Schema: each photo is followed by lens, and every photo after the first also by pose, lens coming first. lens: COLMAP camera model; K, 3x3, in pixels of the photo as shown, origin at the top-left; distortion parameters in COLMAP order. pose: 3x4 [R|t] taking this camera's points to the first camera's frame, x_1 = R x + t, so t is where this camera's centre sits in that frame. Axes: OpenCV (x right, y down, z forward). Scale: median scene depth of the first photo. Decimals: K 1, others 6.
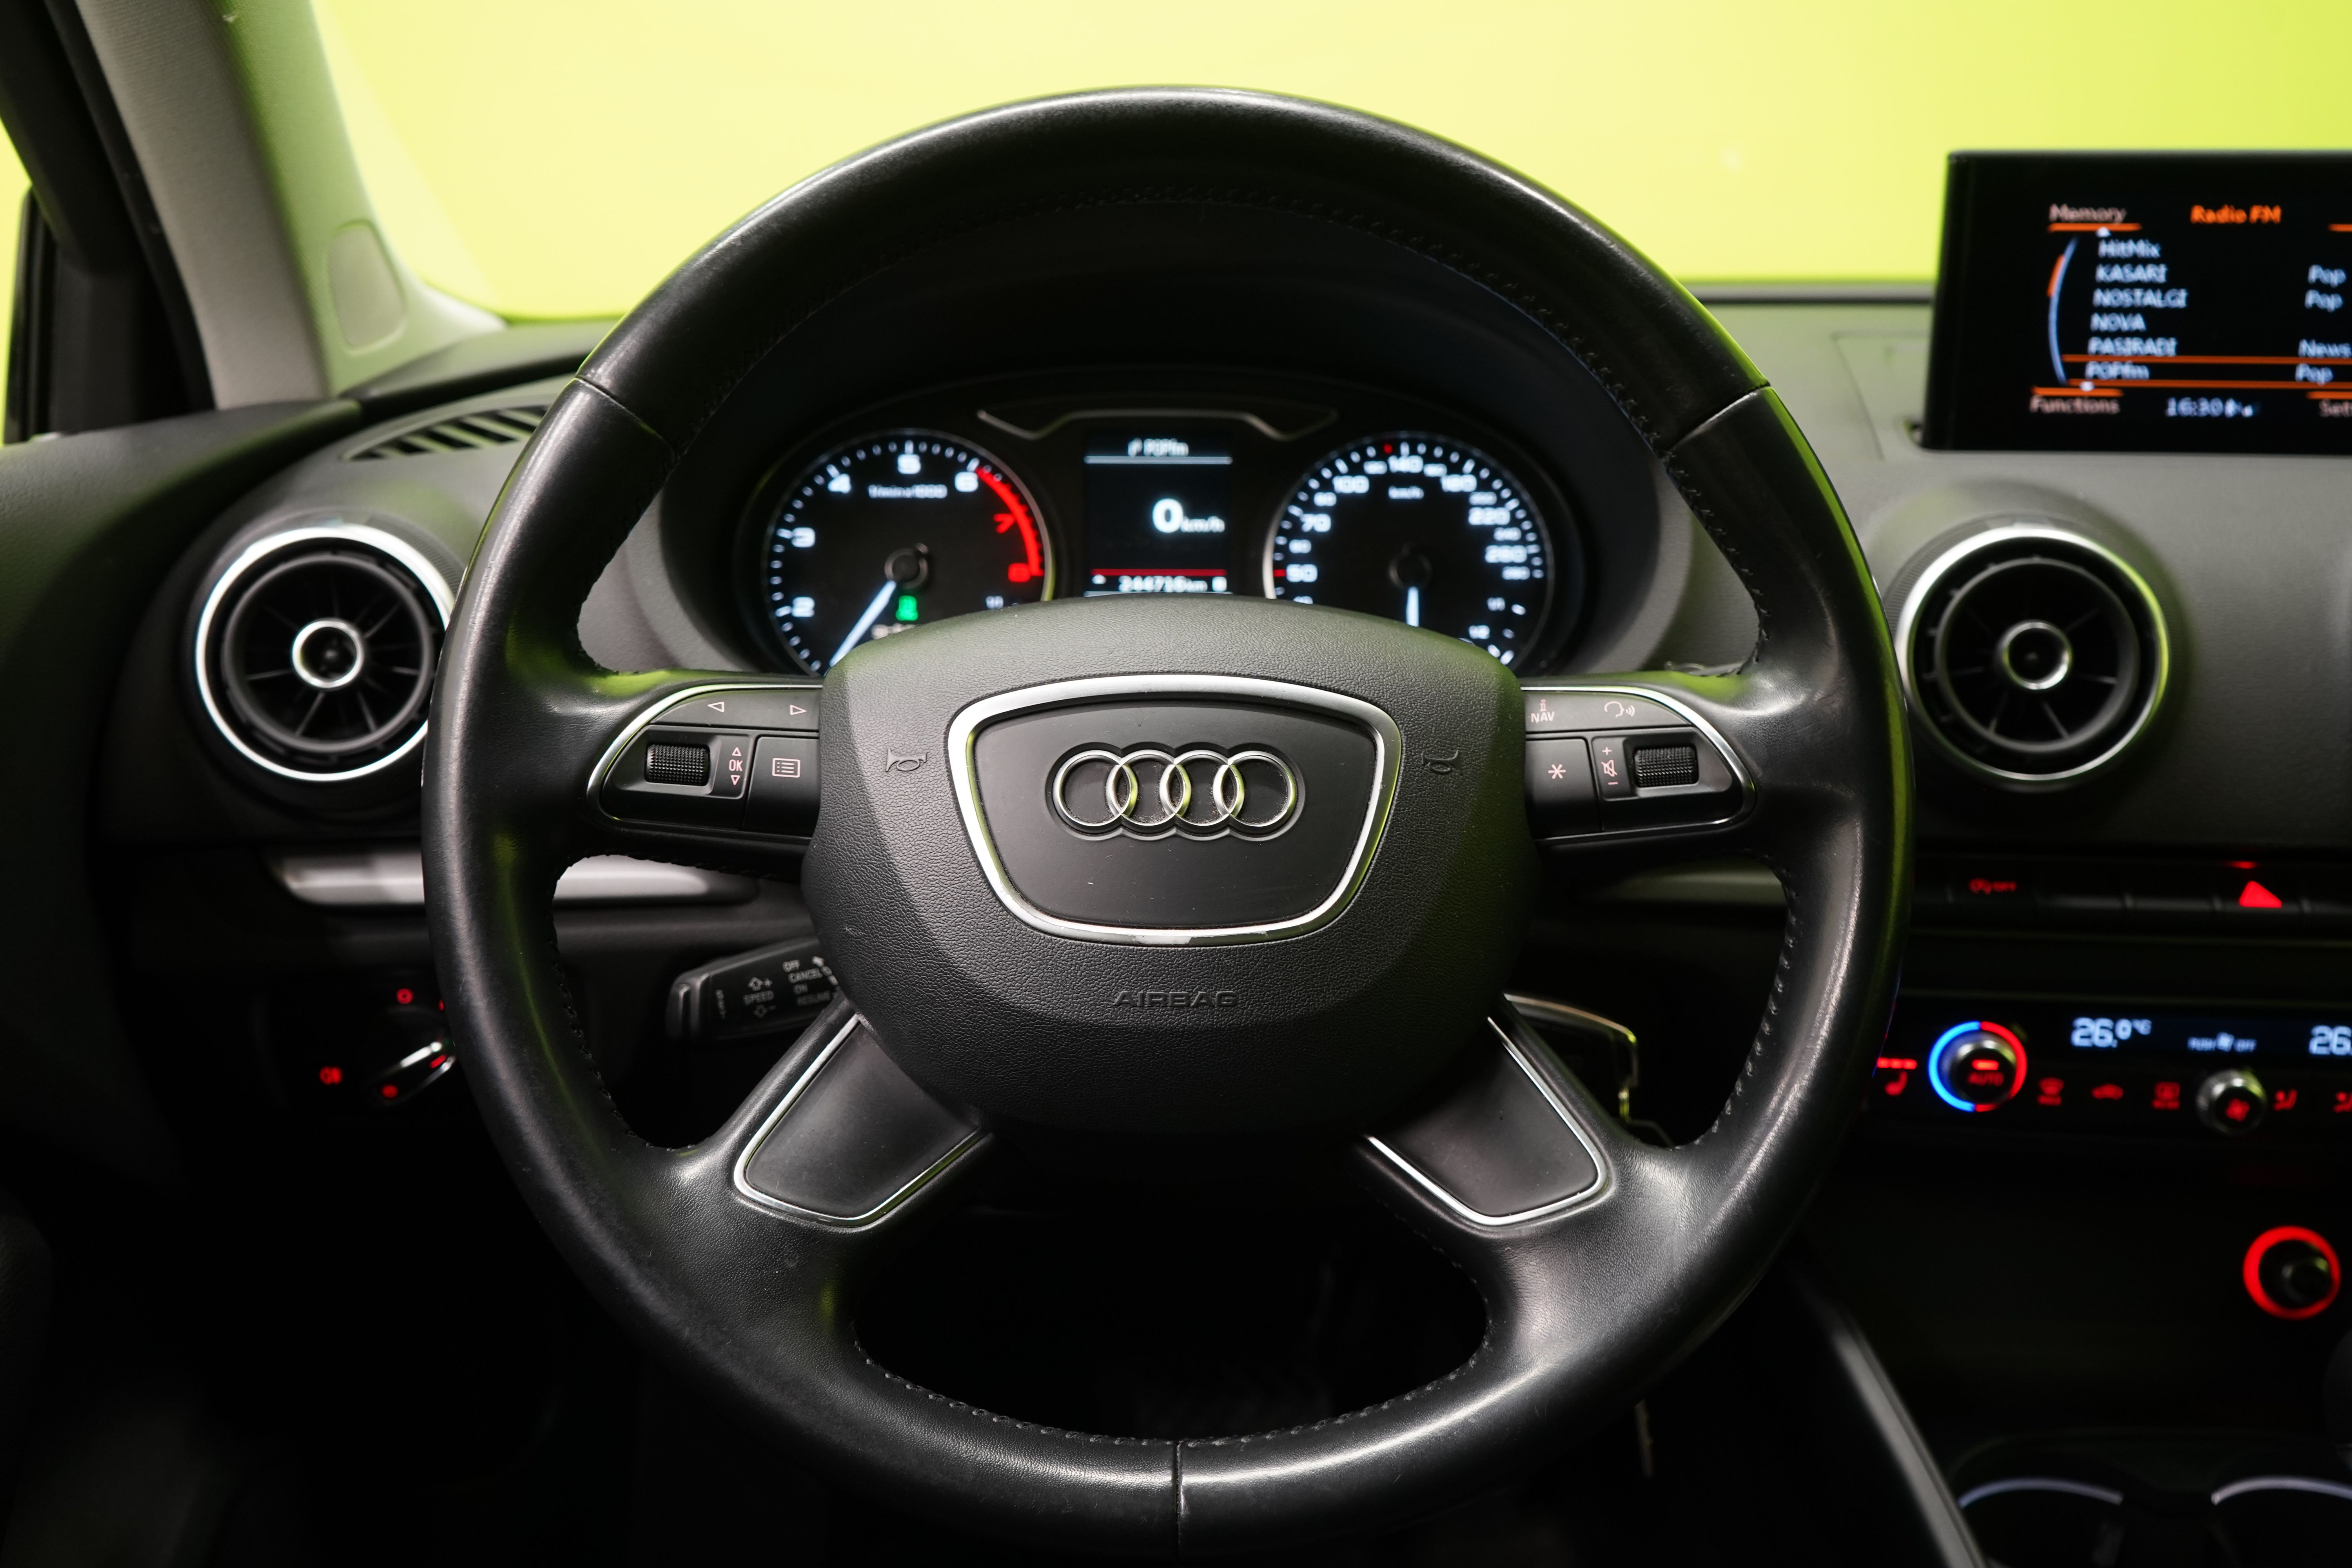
lens RADIAL K [[2243.7, 0, 1176.0], [0, 2243.7, 784.0], [0, 0, 1]] dist [-0.005725, 0.015887]
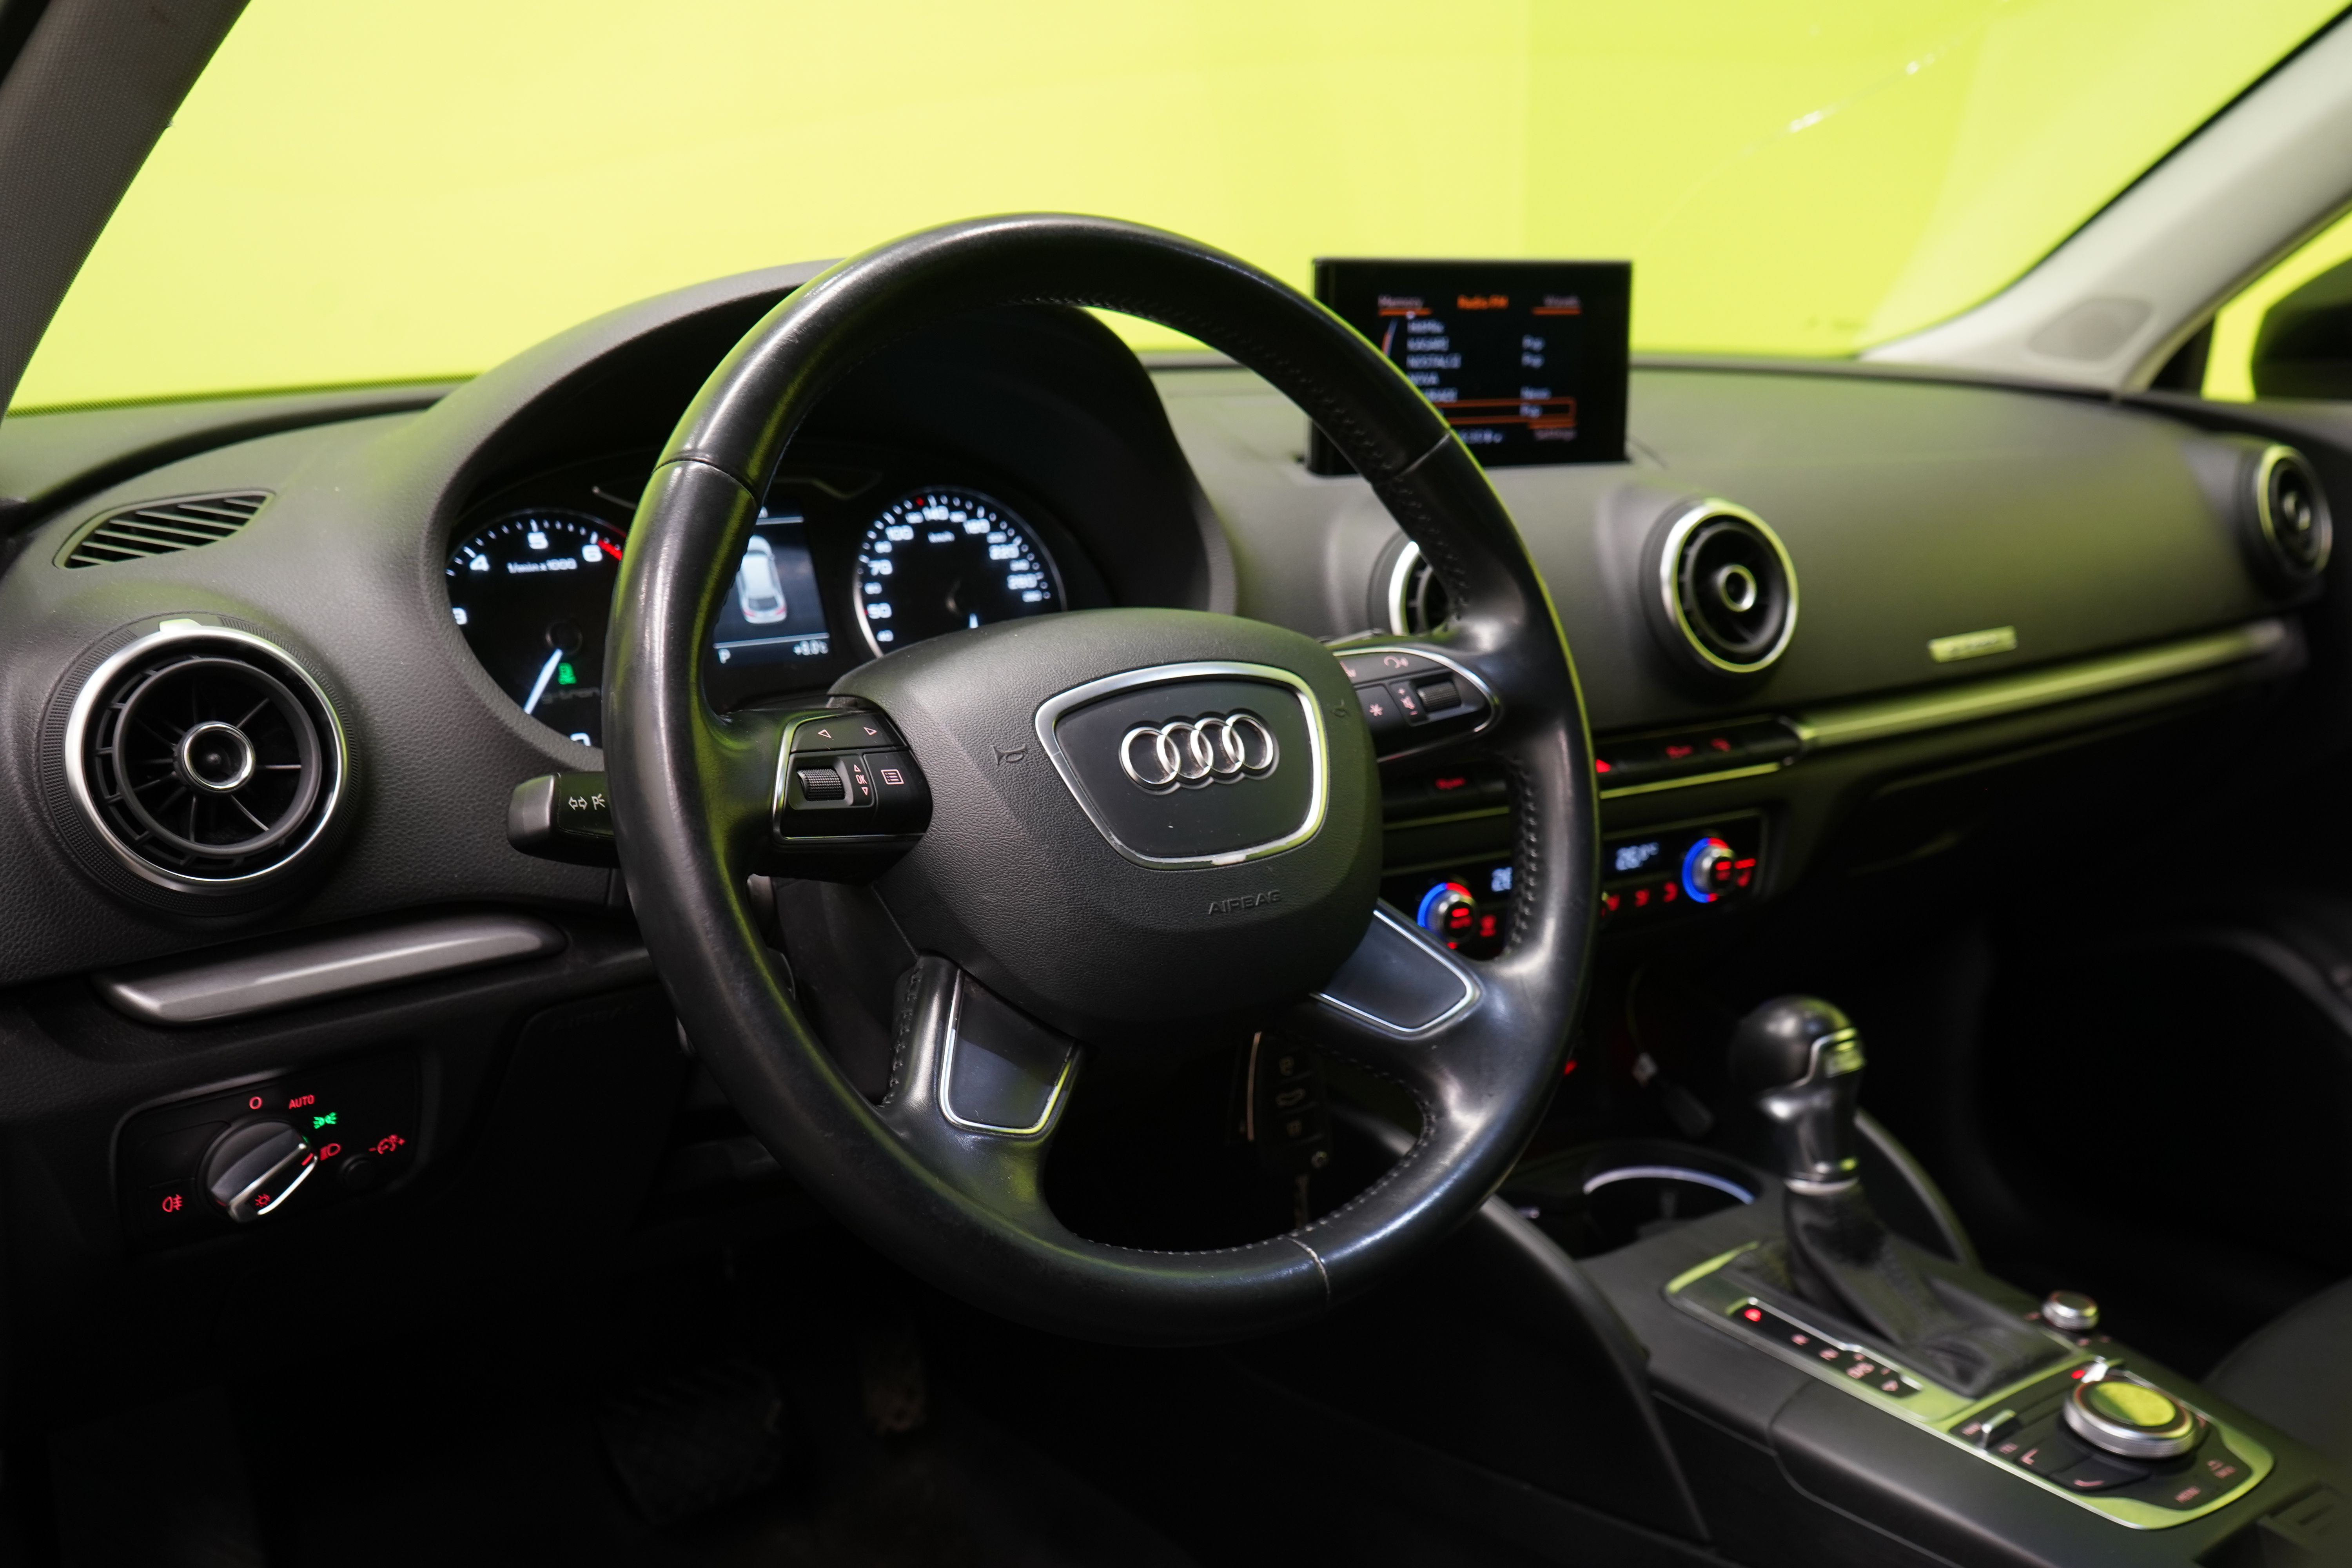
lens RADIAL K [[2247.3, 0, 1176.0], [0, 2247.3, 784.0], [0, 0, 1]] dist [0.003443, 0.015407]
pose [[0.810735, -0.128468, 0.571144, -0.501618], [0.146831, 0.989062, 0.014044, 0.001383], [-0.566701, 0.072475, 0.820730, -0.041542]]
